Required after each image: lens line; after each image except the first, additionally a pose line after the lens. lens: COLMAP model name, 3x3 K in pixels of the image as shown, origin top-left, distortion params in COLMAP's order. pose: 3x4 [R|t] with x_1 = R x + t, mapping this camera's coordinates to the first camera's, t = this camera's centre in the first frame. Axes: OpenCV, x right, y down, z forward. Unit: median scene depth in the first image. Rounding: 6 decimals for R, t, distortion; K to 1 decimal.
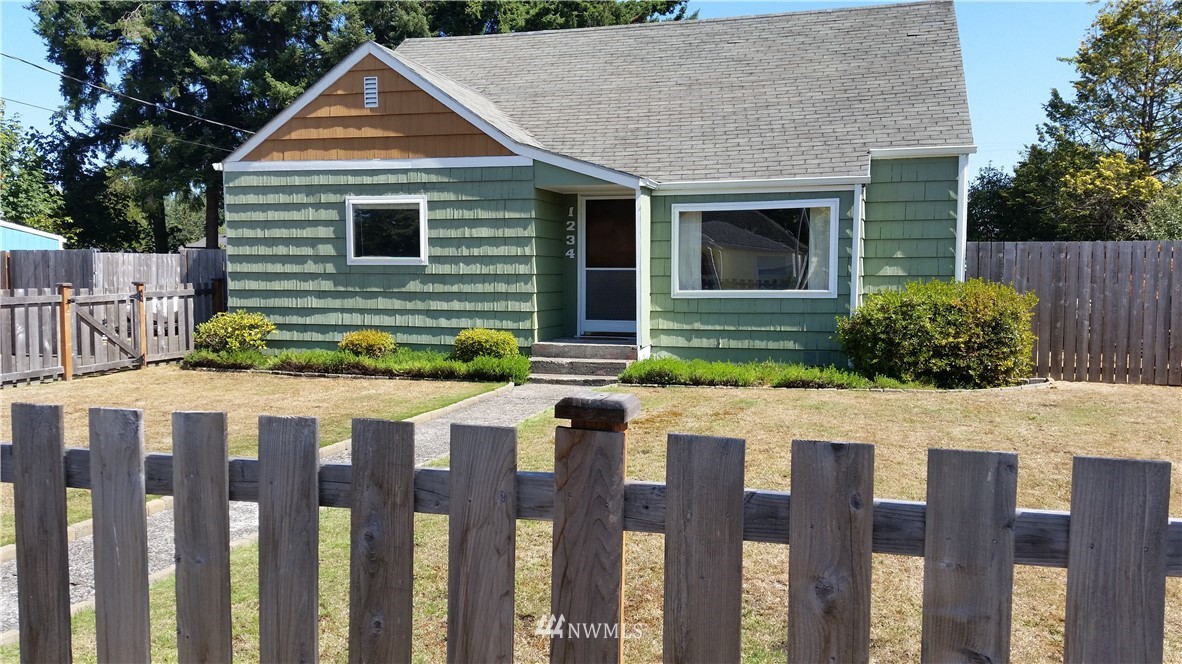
lens RADIAL K [[950.1, 0, 589.0], [0, 950.1, 345.1], [0, 0, 1]] dist [0.113541, -0.152579]
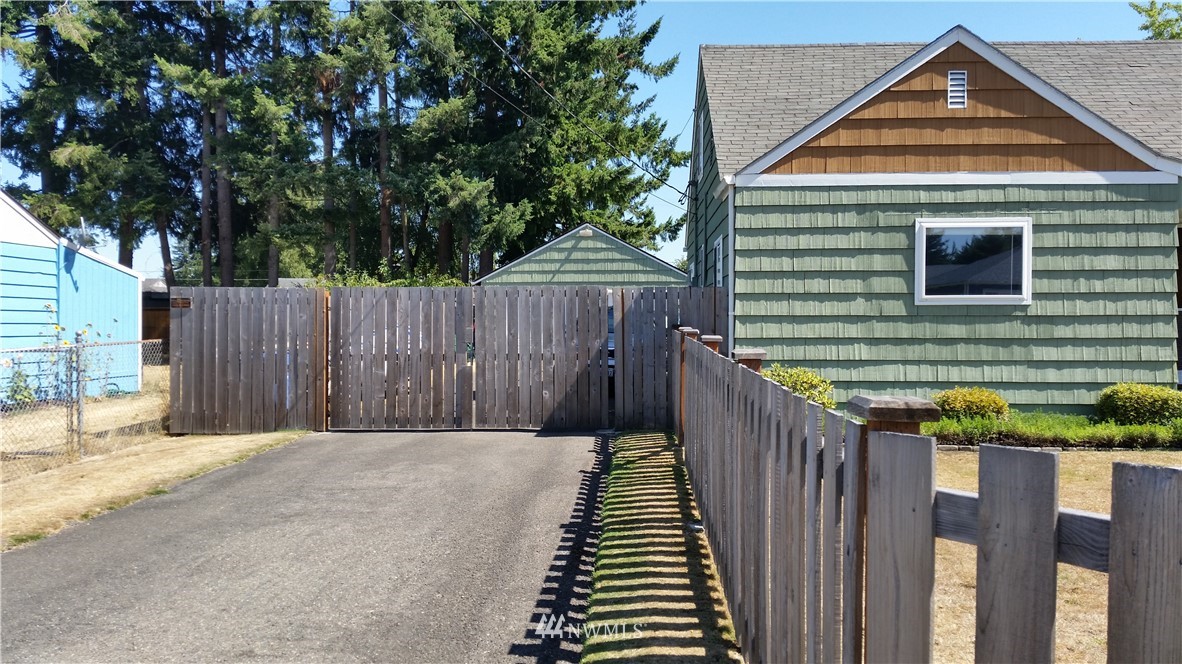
lens RADIAL K [[950.1, 0, 592.4], [0, 950.1, 323.1], [0, 0, 1]] dist [0.113541, -0.152579]
pose [[0.969820, -0.009031, 0.243656, -0.719565], [0.022143, 0.998447, -0.051128, -0.034062], [-0.242815, 0.054980, 0.968513, 0.305977]]
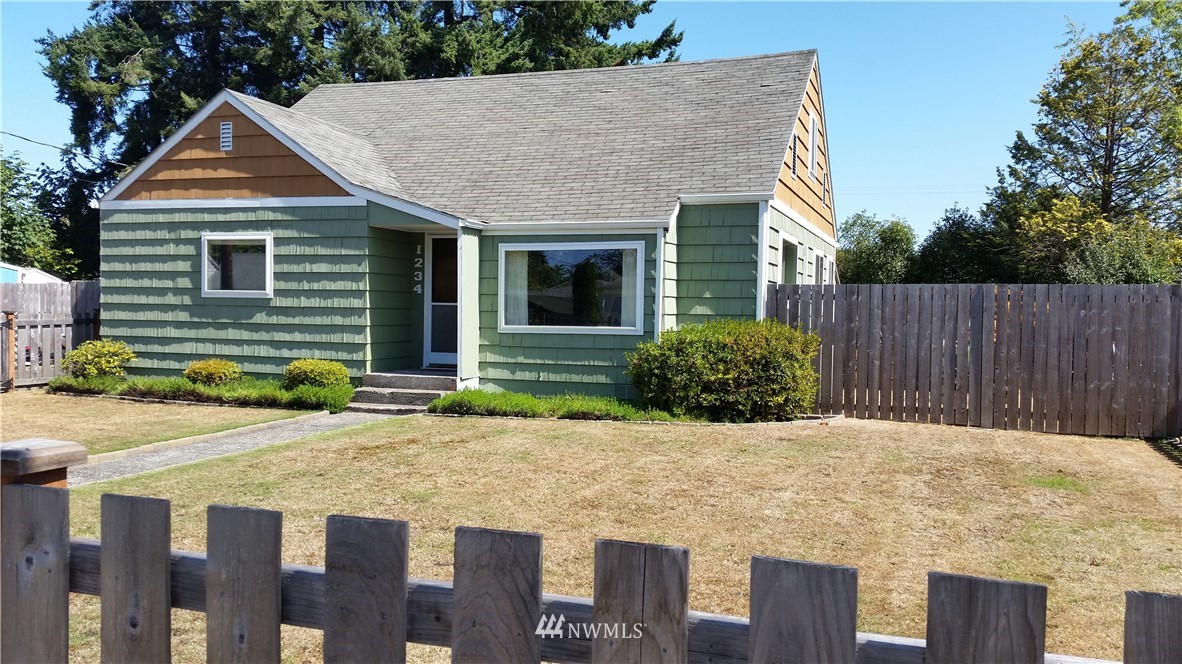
lens RADIAL K [[950.1, 0, 593.1], [0, 950.1, 336.1], [0, 0, 1]] dist [0.113541, -0.152579]
pose [[0.998676, 0.013890, -0.049535, 0.236898], [-0.016105, 0.998875, -0.044613, -0.000399], [0.048860, 0.045351, 0.997776, -0.039941]]
